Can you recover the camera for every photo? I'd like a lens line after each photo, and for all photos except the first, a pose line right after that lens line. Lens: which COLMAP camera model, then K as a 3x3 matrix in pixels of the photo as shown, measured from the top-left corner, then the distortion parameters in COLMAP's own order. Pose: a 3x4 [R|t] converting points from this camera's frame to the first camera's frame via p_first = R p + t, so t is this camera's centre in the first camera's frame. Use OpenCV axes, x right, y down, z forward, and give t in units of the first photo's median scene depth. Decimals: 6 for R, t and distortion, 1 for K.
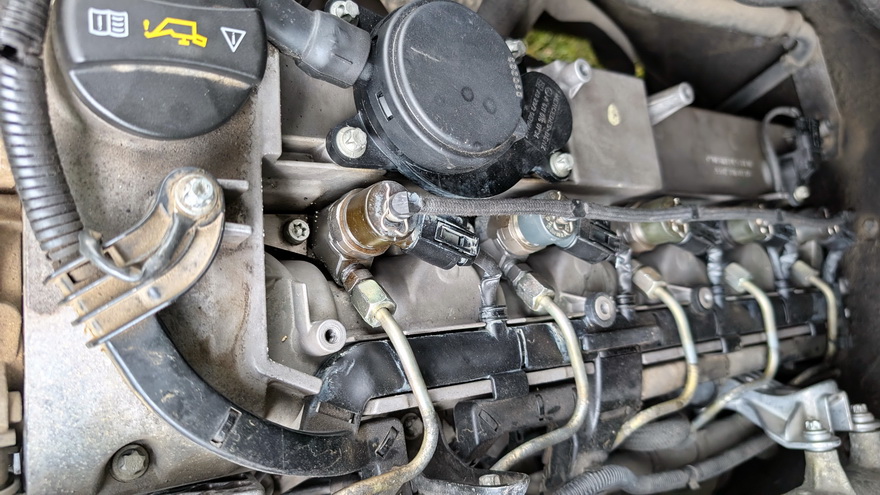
lens RADIAL K [[669.1, 0, 440.0], [0, 669.1, 247.5], [0, 0, 1]] dist [-0.144068, 0.067853]
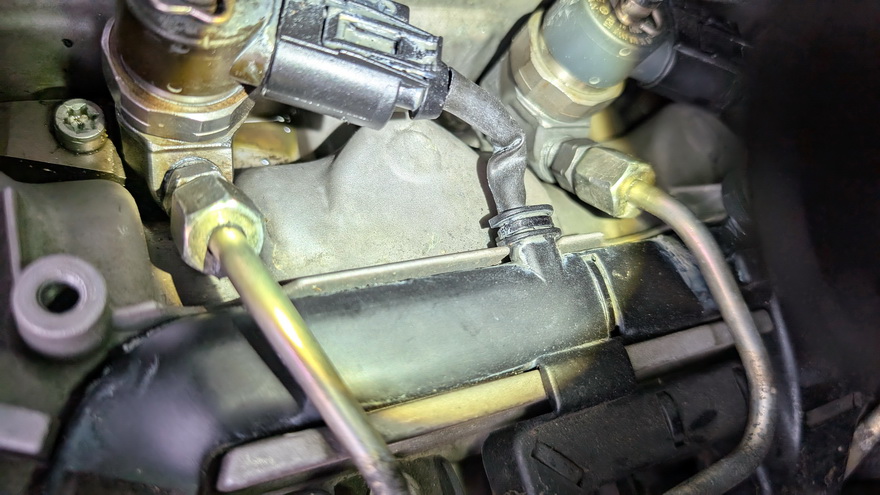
lens RADIAL K [[669.1, 0, 440.0], [0, 669.1, 247.5], [0, 0, 1]] dist [-0.144068, 0.067853]
pose [[0.967063, -0.188445, -0.171108, 0.094163], [0.174454, 0.980211, -0.093550, 0.138066], [0.185351, 0.060619, 0.980801, 0.513401]]
